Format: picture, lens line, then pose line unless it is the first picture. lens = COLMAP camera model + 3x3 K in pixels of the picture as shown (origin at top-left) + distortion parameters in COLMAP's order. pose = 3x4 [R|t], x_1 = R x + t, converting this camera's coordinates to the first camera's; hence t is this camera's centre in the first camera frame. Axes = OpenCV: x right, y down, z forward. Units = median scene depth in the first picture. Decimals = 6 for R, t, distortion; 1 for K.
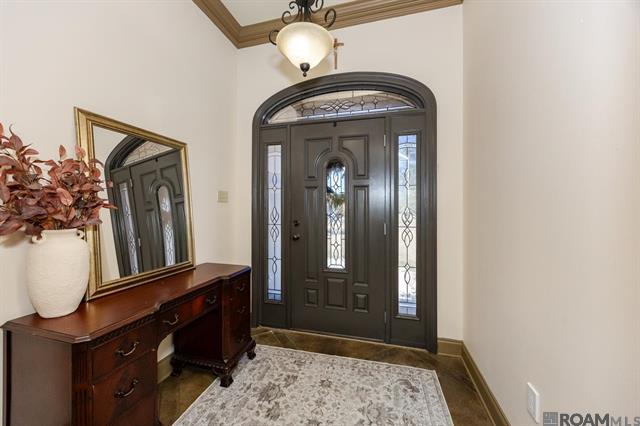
lens RADIAL K [[255.4, 0, 318.9], [0, 255.4, 211.8], [0, 0, 1]] dist [-0.000653, 0.000150]
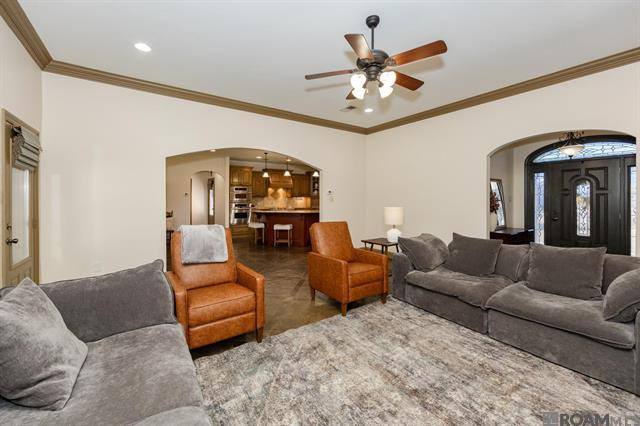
lens RADIAL K [[255.4, 0, 319.9], [0, 255.4, 199.6], [0, 0, 1]] dist [-0.000653, 0.000150]
pose [[0.775684, -0.003762, -0.631110, -0.262903], [-0.002888, 0.999951, -0.009510, -0.028609], [0.631115, 0.009199, 0.775635, -1.782632]]
